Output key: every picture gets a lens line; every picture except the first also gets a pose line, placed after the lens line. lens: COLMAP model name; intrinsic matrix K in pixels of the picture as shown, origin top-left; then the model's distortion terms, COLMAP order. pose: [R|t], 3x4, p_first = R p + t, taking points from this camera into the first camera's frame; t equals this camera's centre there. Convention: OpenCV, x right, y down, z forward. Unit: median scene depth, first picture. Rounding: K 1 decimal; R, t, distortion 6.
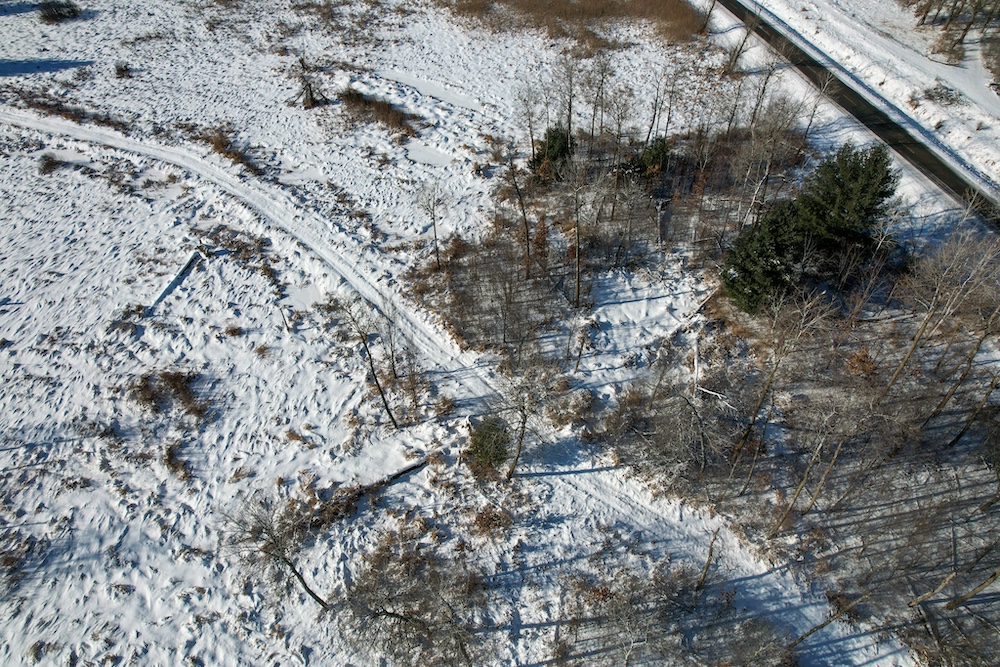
lens RADIAL K [[637.1, 0, 500.0], [0, 637.1, 333.5], [0, 0, 1]] dist [-0.085698, 0.076677]
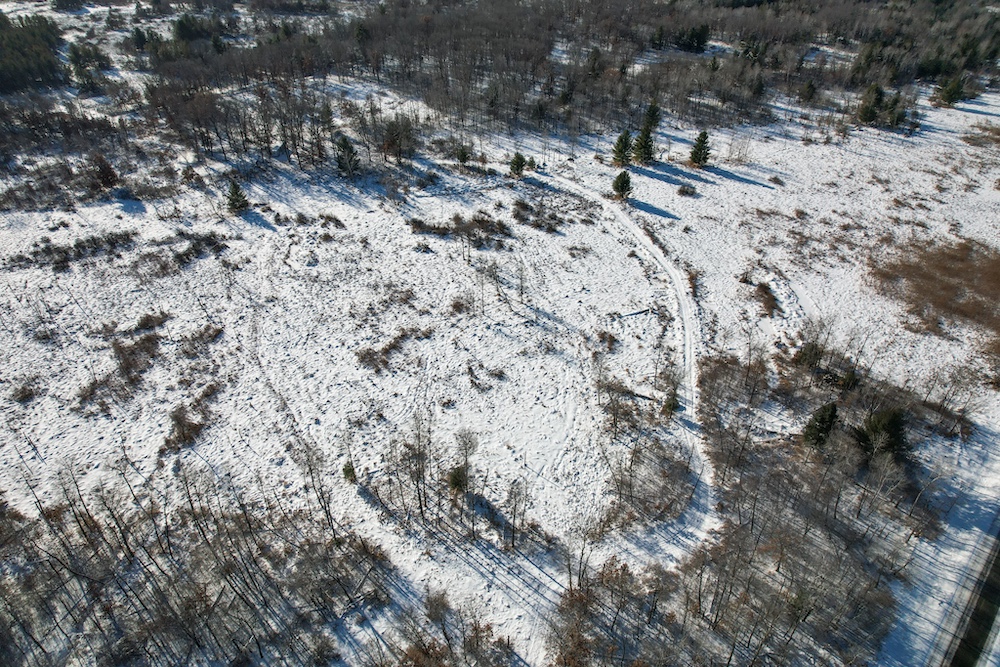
lens RADIAL K [[637.1, 0, 500.0], [0, 637.1, 333.5], [0, 0, 1]] dist [-0.085698, 0.076677]
pose [[0.567135, 0.484622, -0.665957, 0.977896], [-0.593547, 0.801062, 0.077469, 0.116460], [0.571016, 0.351342, 0.741956, -1.281137]]
